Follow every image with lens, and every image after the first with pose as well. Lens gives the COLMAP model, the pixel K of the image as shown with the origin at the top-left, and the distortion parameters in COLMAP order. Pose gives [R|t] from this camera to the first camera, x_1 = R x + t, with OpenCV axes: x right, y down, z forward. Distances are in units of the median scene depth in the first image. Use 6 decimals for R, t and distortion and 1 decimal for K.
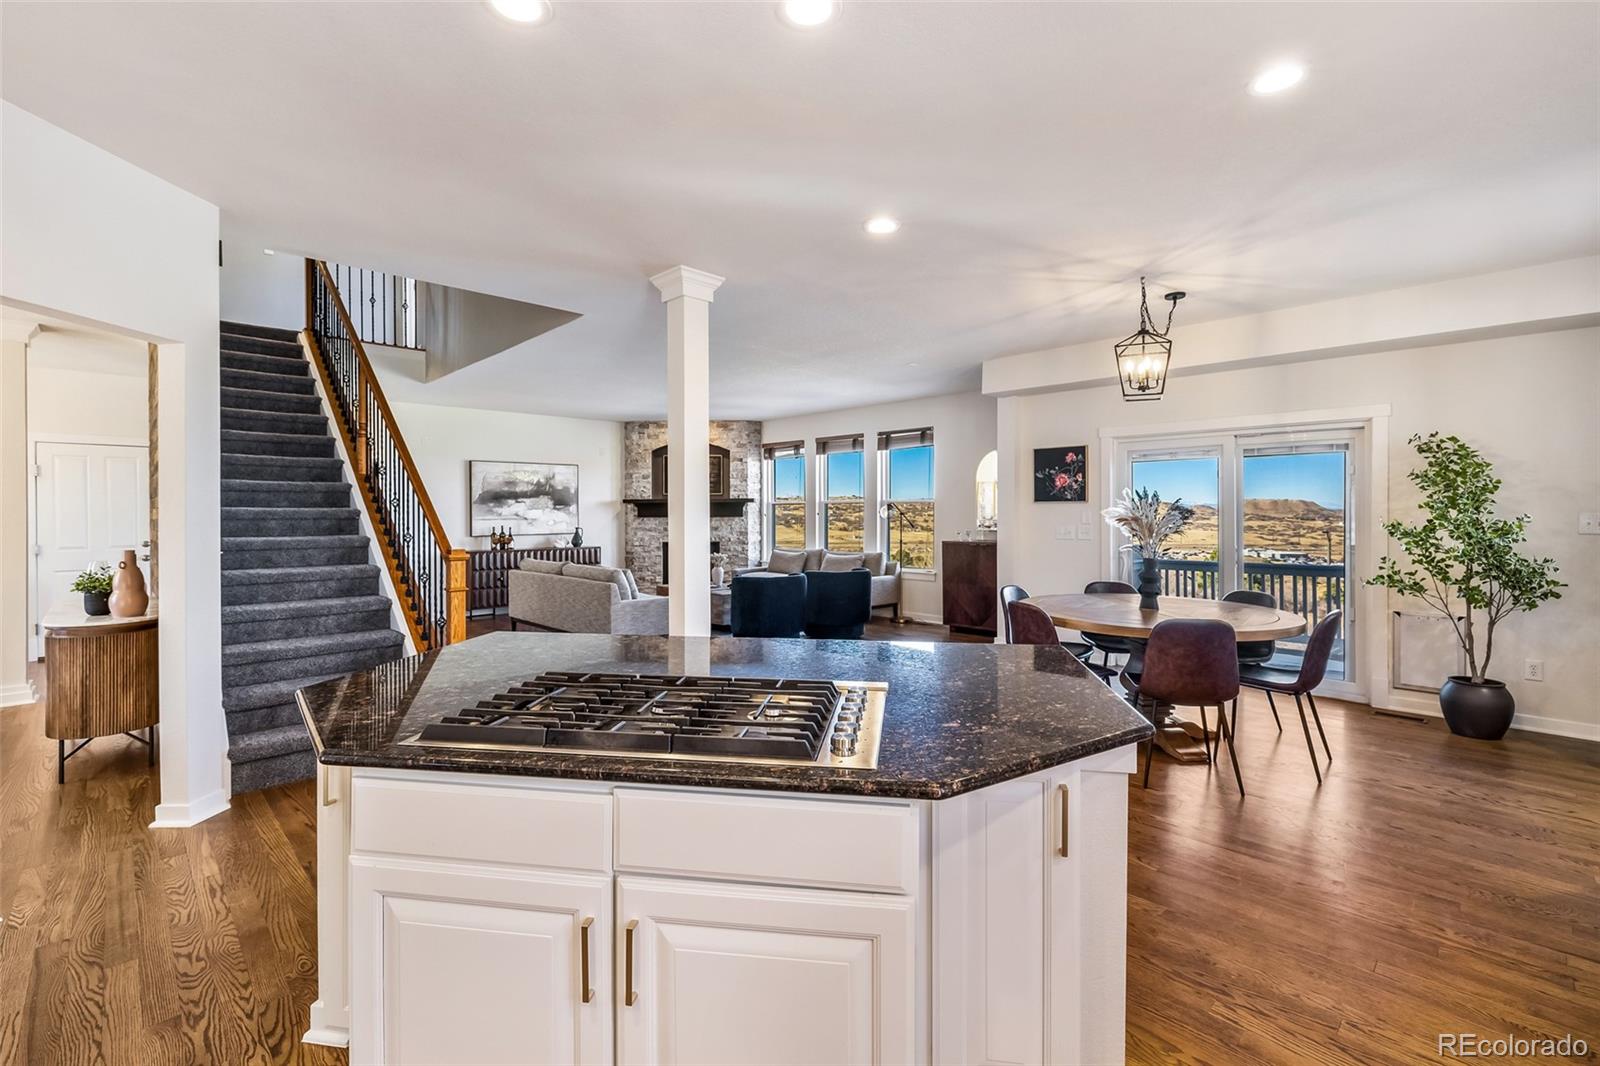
lens RADIAL K [[694.4, 0, 793.5], [0, 694.4, 532.8], [0, 0, 1]] dist [-0.001195, -0.000469]
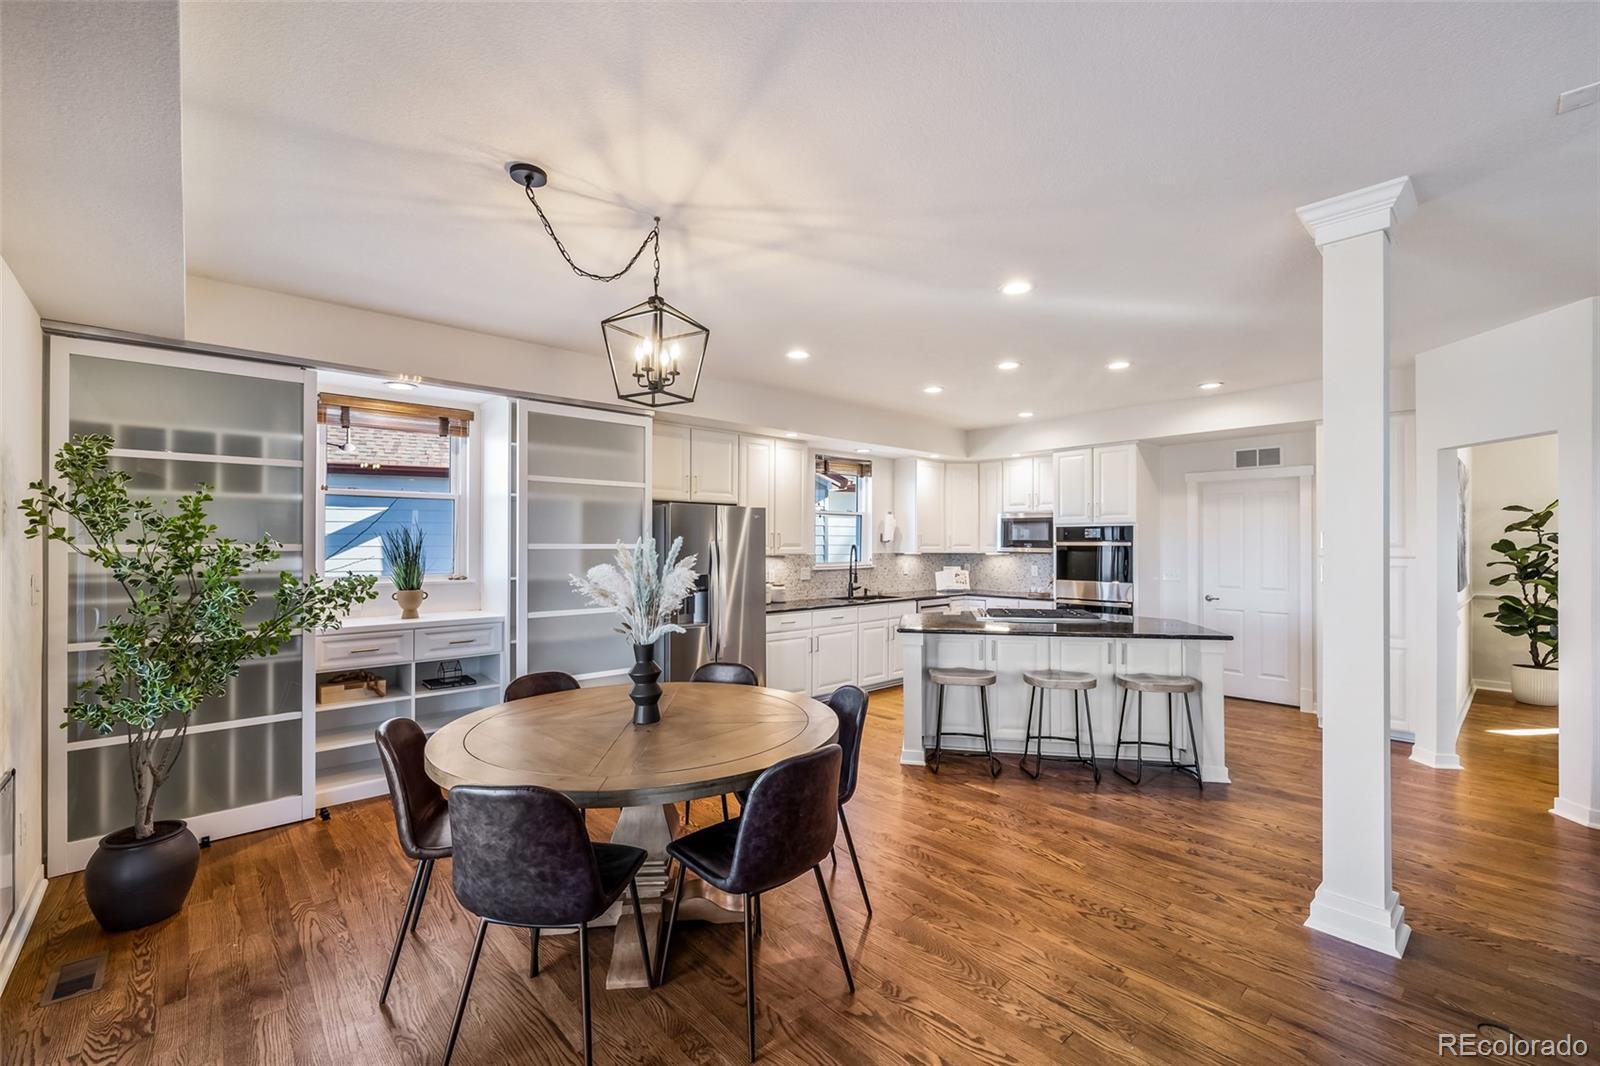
lens RADIAL K [[712.8, 0, 800.0], [0, 712.8, 533.0], [0, 0, 1]] dist [-0.002789, -0.000139]
pose [[-0.999989, 0.004402, 0.001778, 0.365321], [0.004424, 0.999906, 0.012951, -0.075904], [-0.001721, 0.012959, -0.999915, 1.678309]]
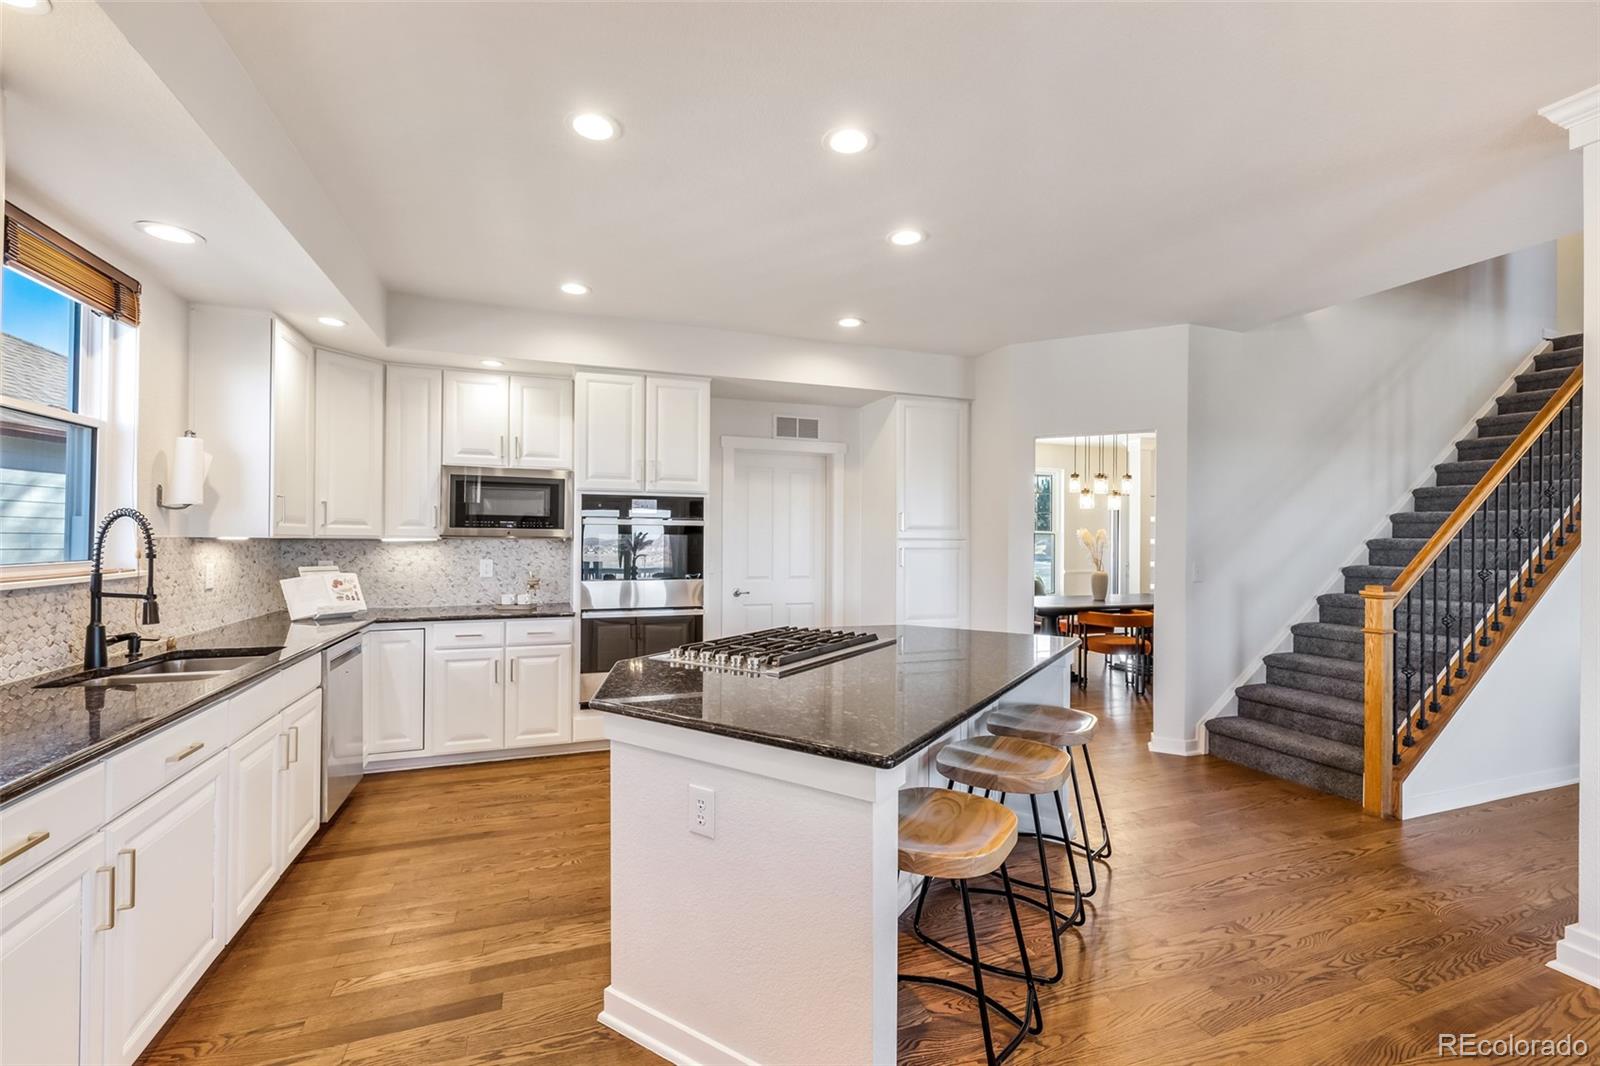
lens RADIAL K [[671.7, 0, 833.0], [0, 671.7, 533.3], [0, 0, 1]] dist [-0.000613, -0.000059]
pose [[-0.359045, -0.004637, -0.933309, 0.532568], [-0.029448, 0.999546, 0.006363, -0.026298], [0.932855, 0.029769, -0.359019, 0.677790]]
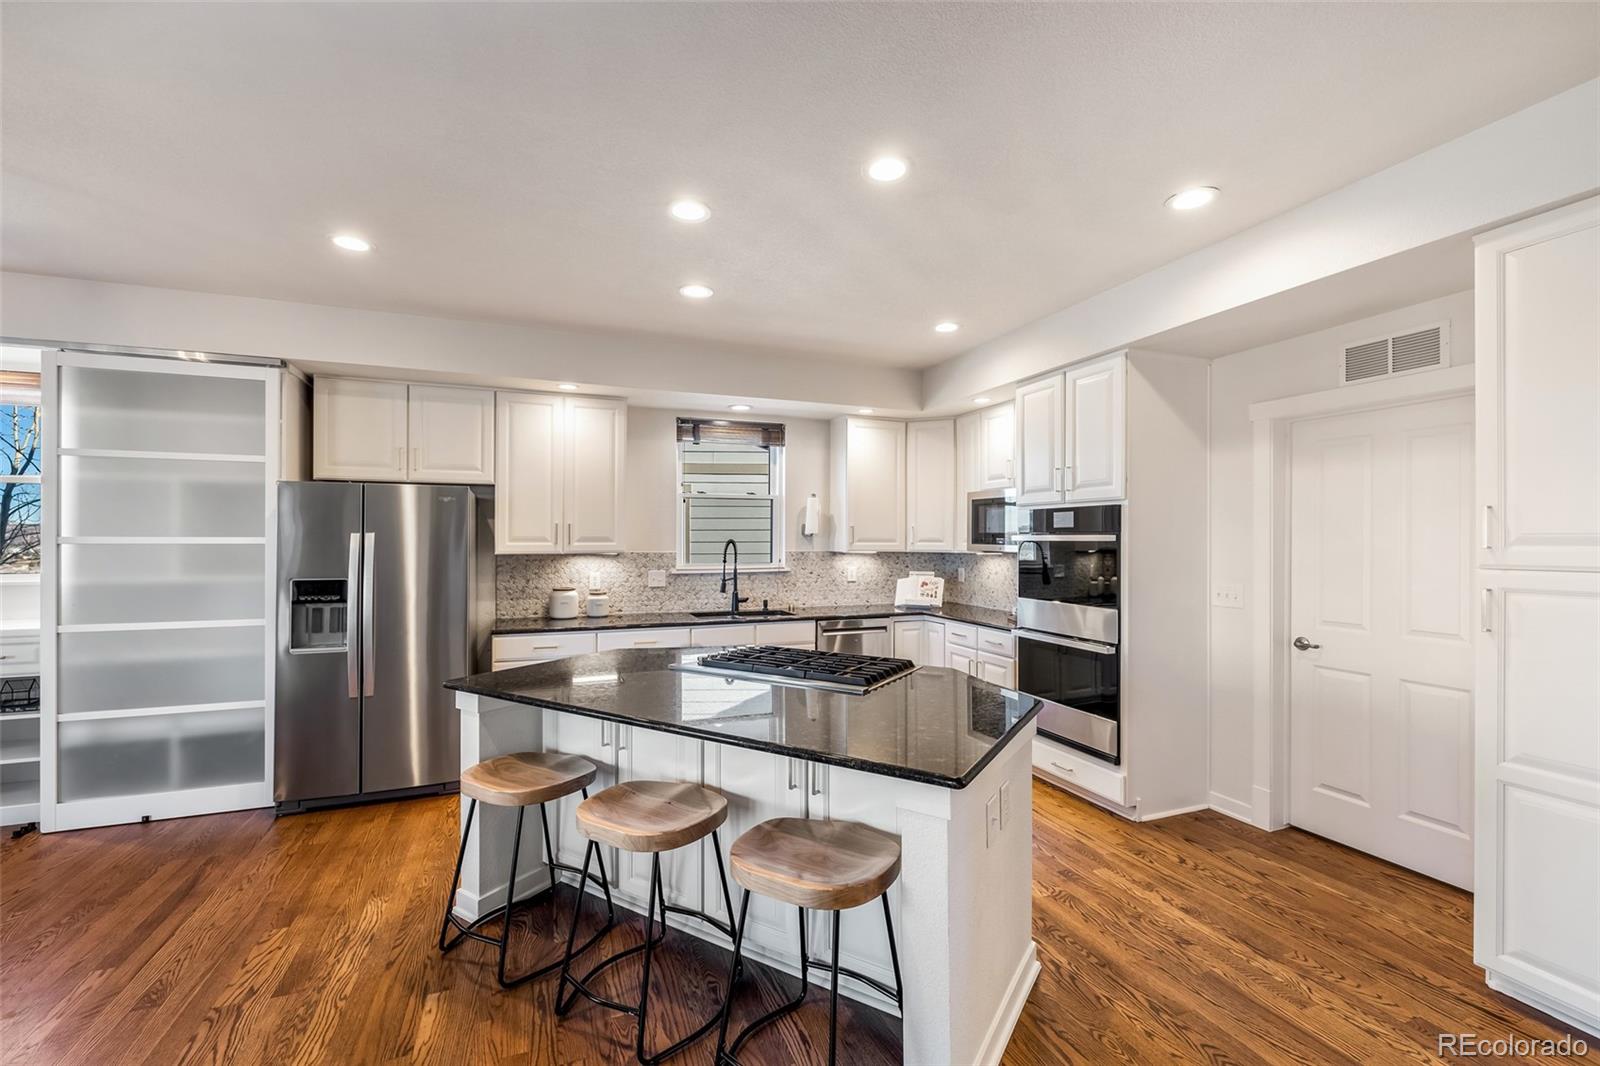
lens RADIAL K [[685.2, 0, 801.1], [0, 685.2, 538.0], [0, 0, 1]] dist [-0.001083, 0.000041]
pose [[-0.925498, 0.005010, 0.378720, -0.322675], [0.014202, 0.999668, 0.021481, -0.051895], [-0.378487, 0.025259, -0.925262, 1.020376]]
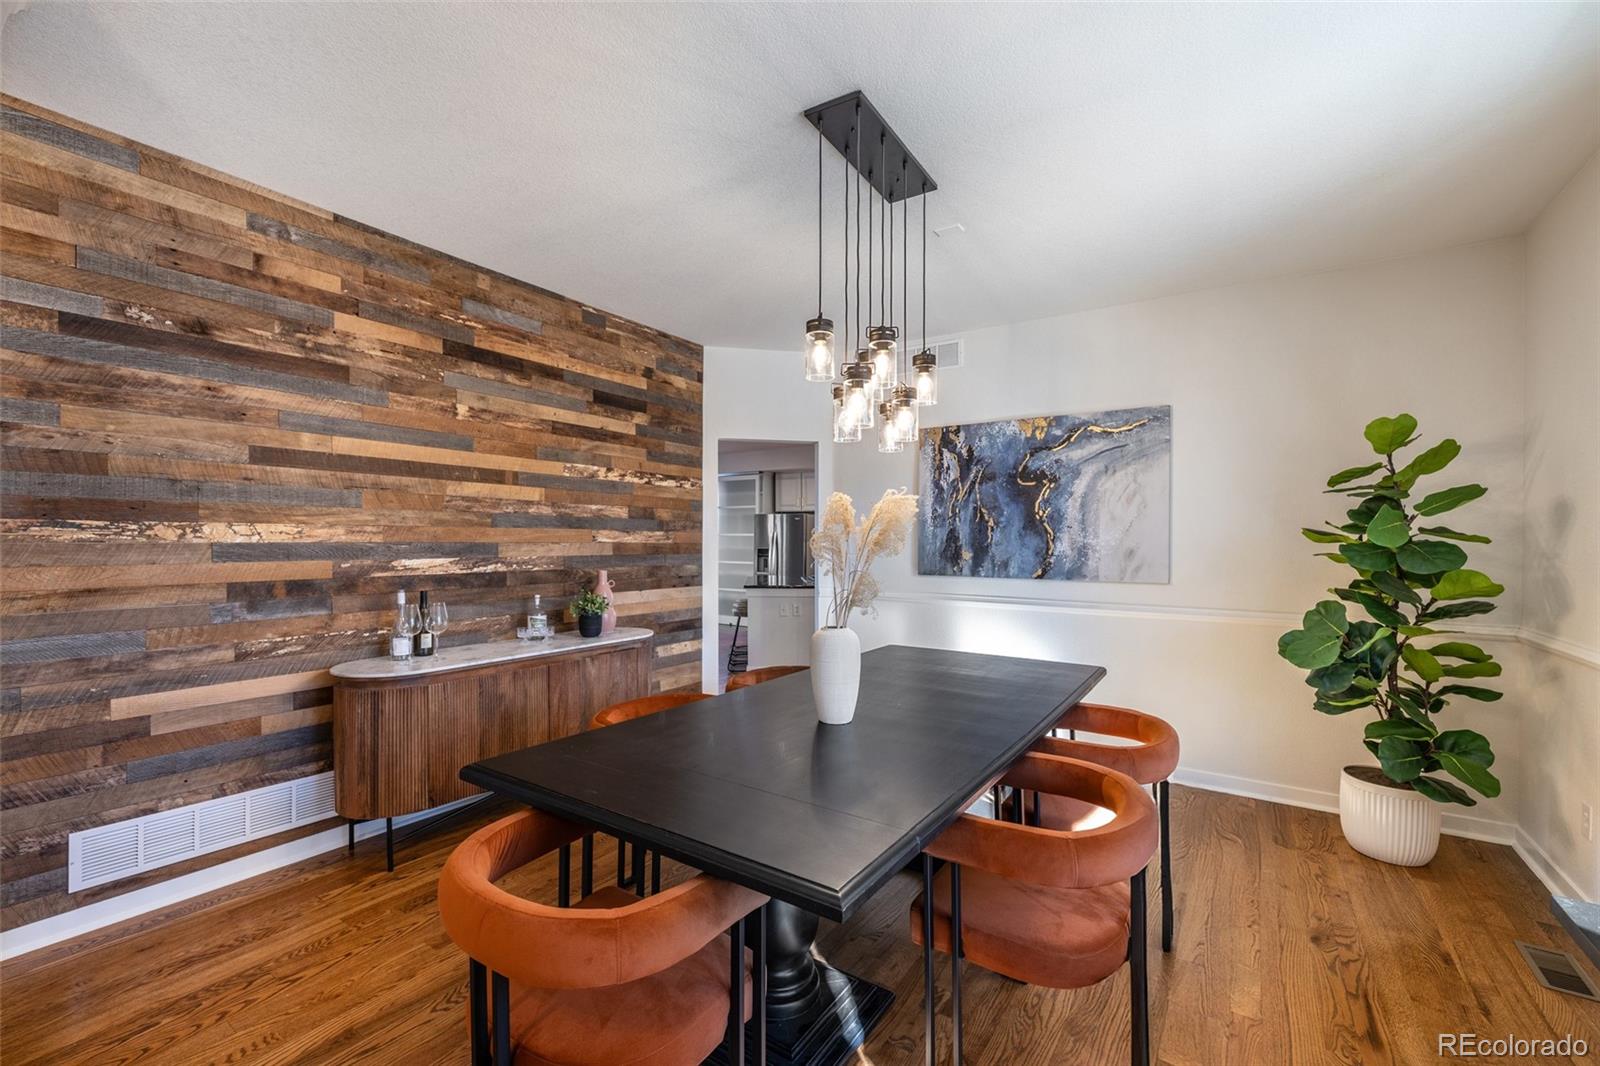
lens RADIAL K [[685.2, 0, 801.1], [0, 685.2, 538.0], [0, 0, 1]] dist [-0.001083, 0.000041]
pose [[-0.216995, 0.000294, 0.976173, -1.816825], [0.022151, 0.999744, 0.004623, -0.036403], [-0.975921, 0.022626, -0.216946, 0.853364]]
